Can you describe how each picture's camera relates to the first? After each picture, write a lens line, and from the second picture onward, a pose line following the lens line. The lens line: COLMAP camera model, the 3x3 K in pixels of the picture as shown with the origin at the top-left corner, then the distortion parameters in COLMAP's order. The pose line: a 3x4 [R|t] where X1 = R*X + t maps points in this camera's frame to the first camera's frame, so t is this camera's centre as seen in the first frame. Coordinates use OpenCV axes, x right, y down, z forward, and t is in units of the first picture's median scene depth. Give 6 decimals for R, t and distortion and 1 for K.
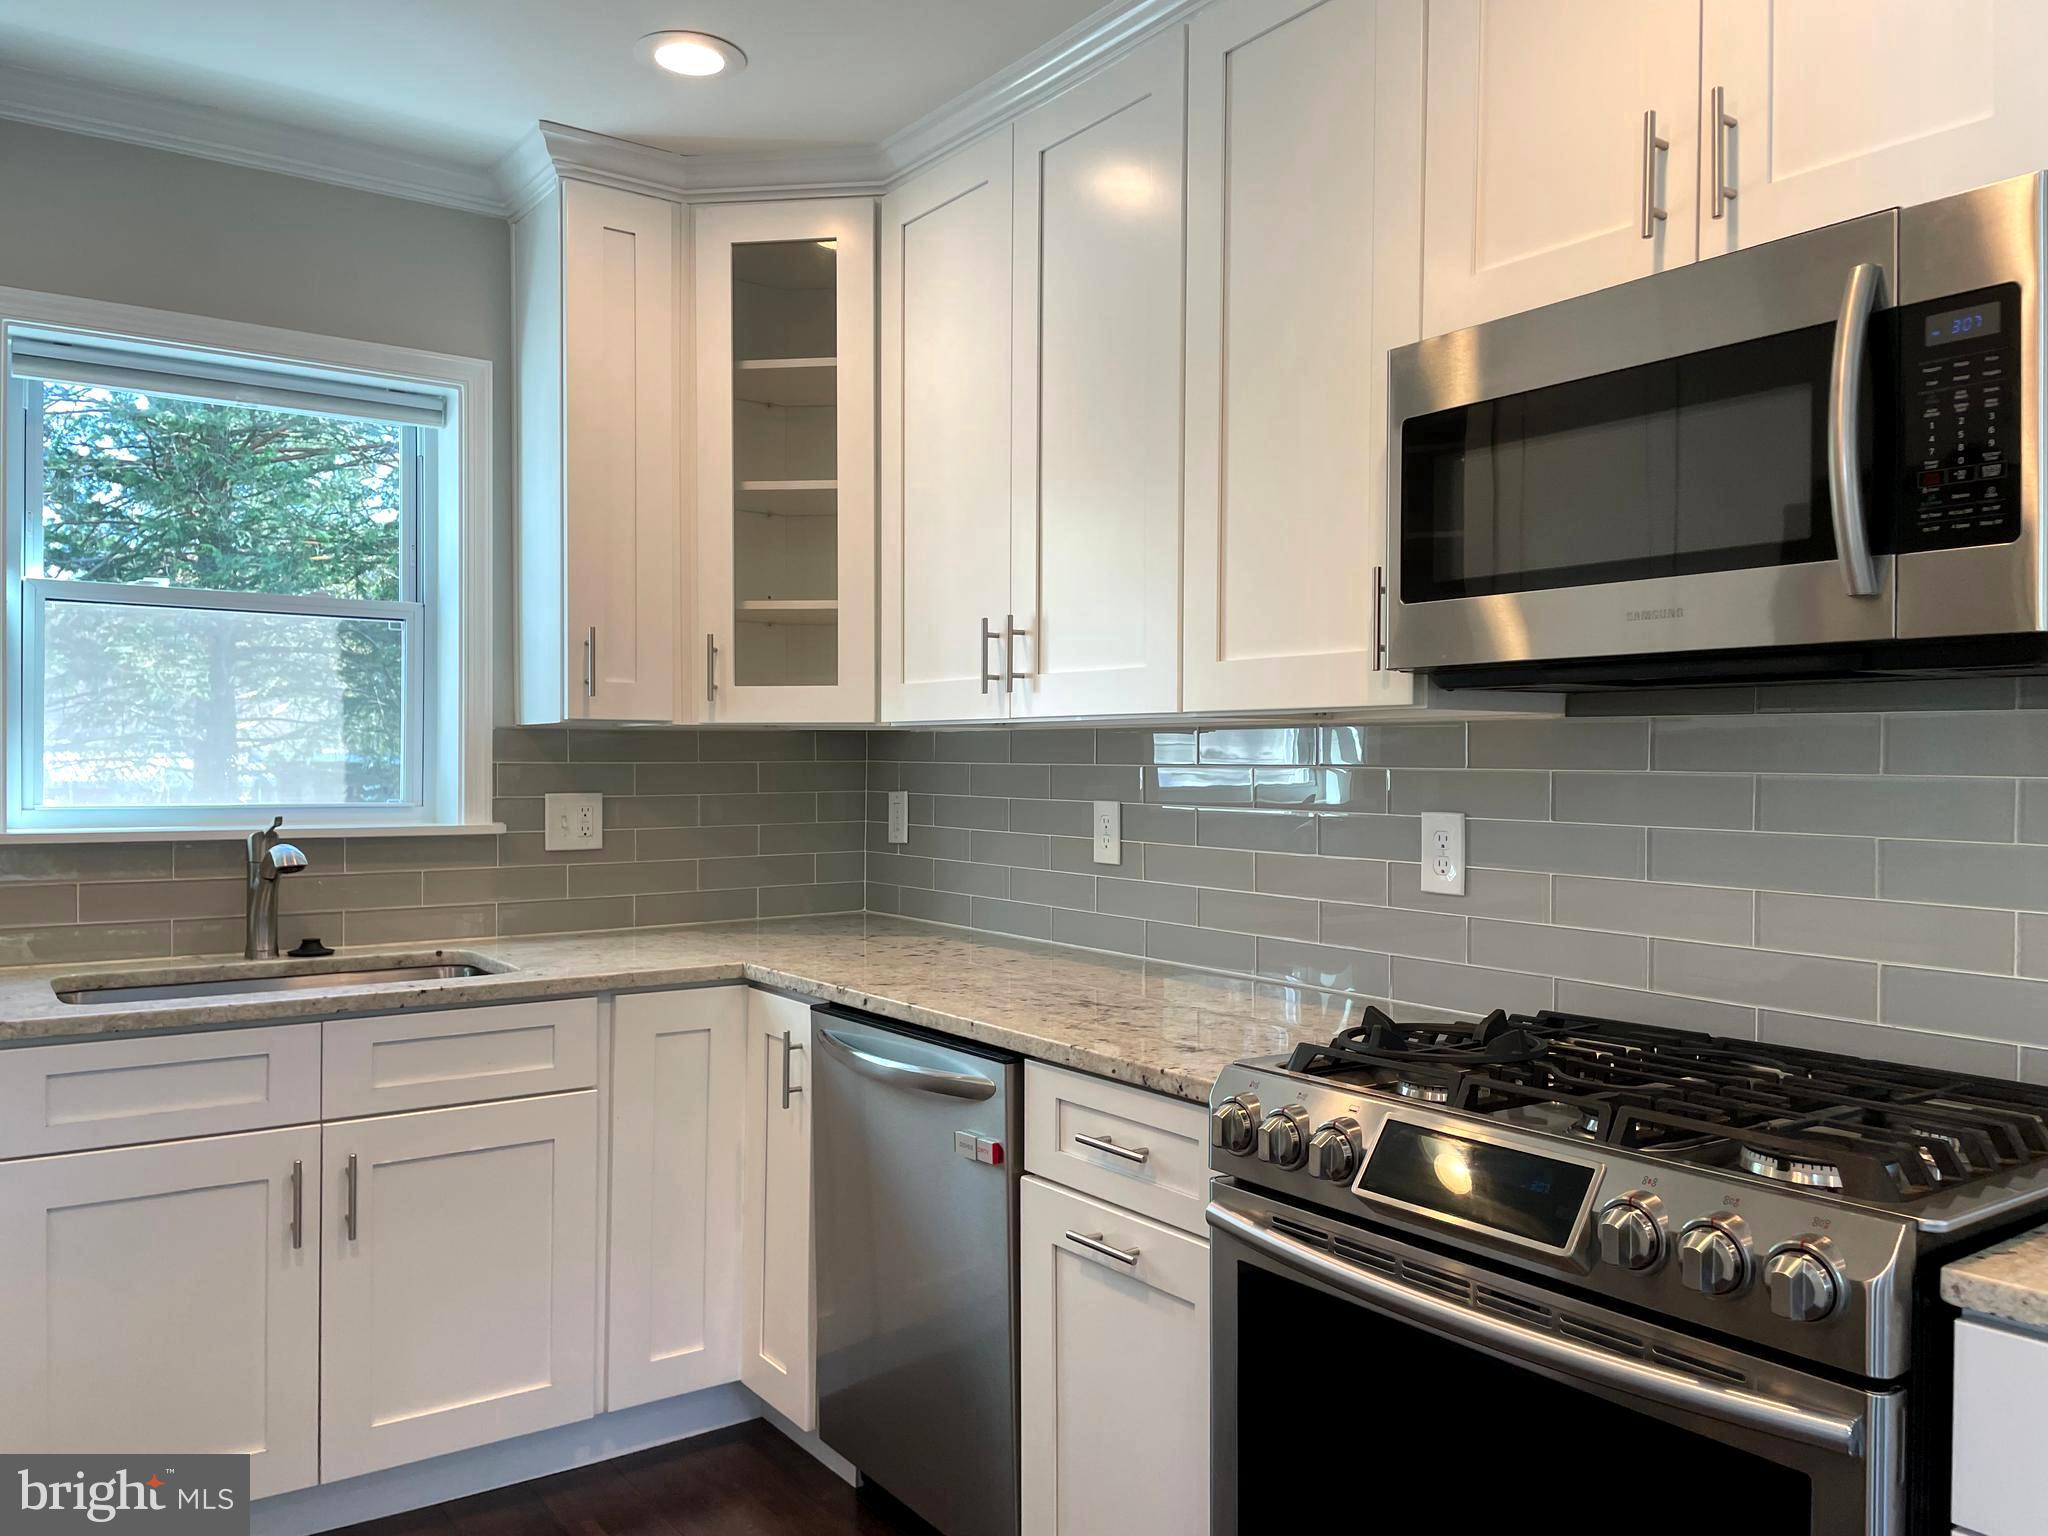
lens RADIAL K [[1542.6, 0, 1031.2], [0, 1542.6, 771.5], [0, 0, 1]] dist [0.065262, -0.010307]
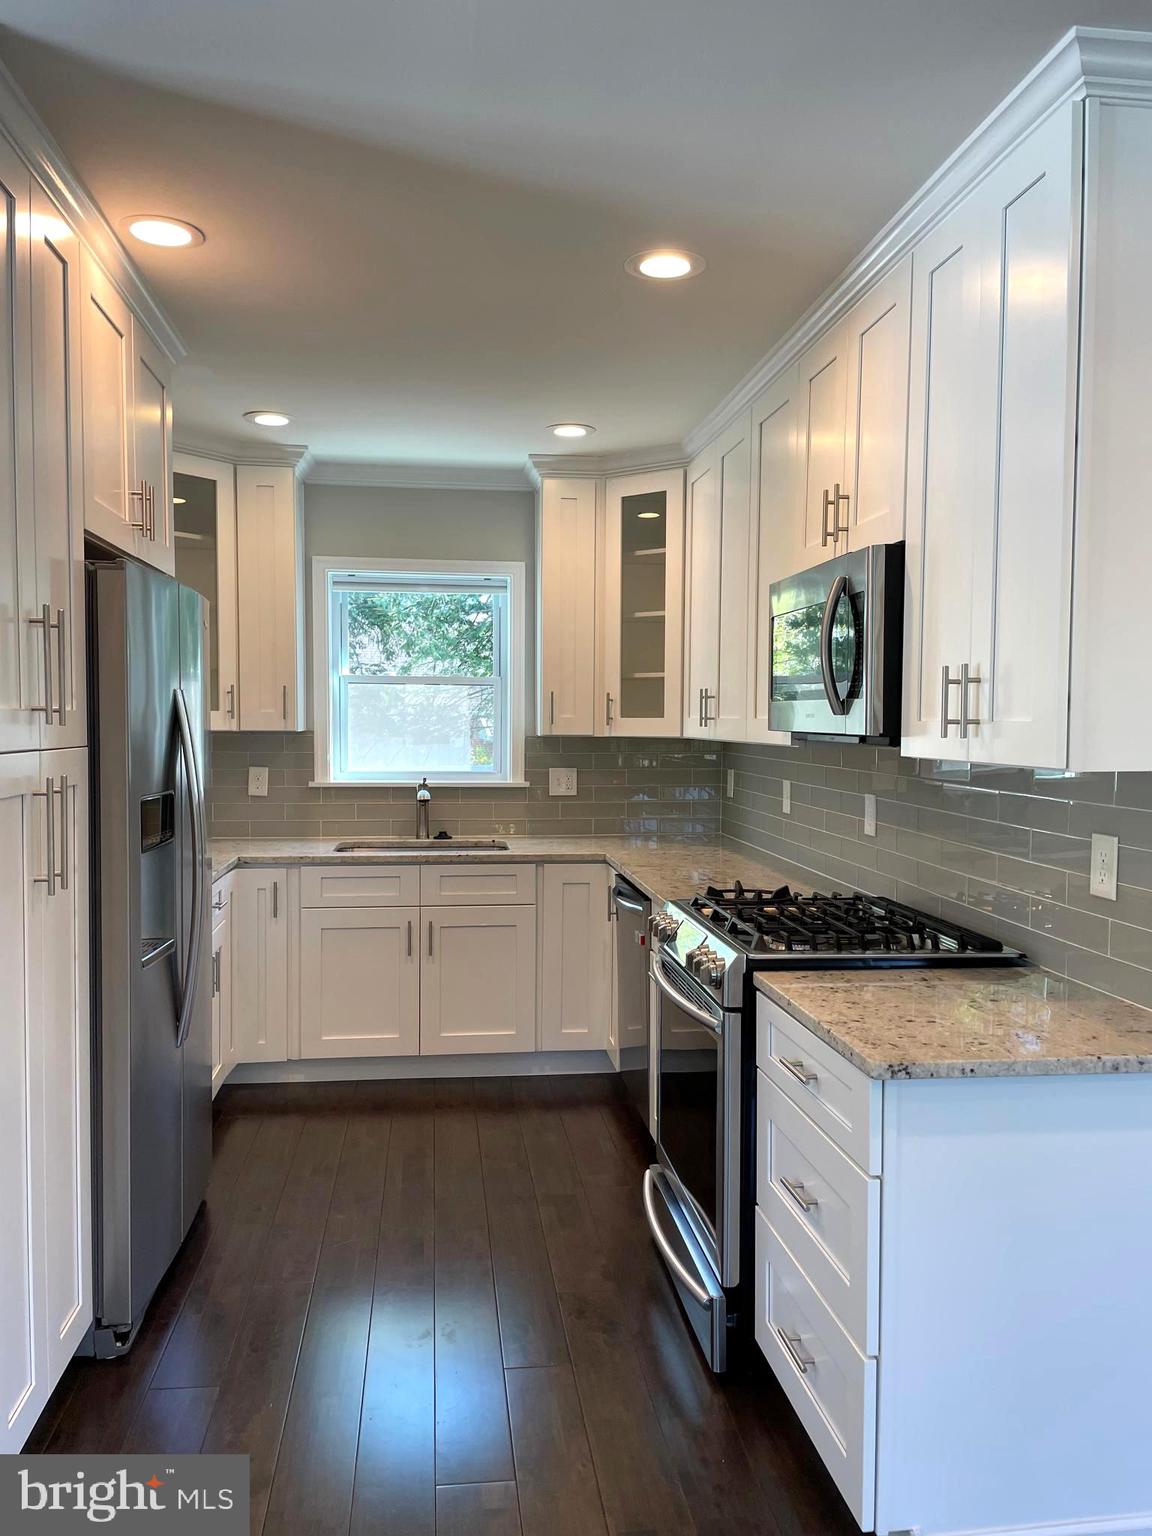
lens RADIAL K [[1156.9, 0, 575.6], [0, 1156.9, 766.2], [0, 0, 1]] dist [0.065262, -0.010307]
pose [[0.876887, 0.020075, -0.480278, 0.501989], [-0.003695, 0.999380, 0.035027, -0.046152], [0.480683, -0.028940, 0.876417, -0.364730]]
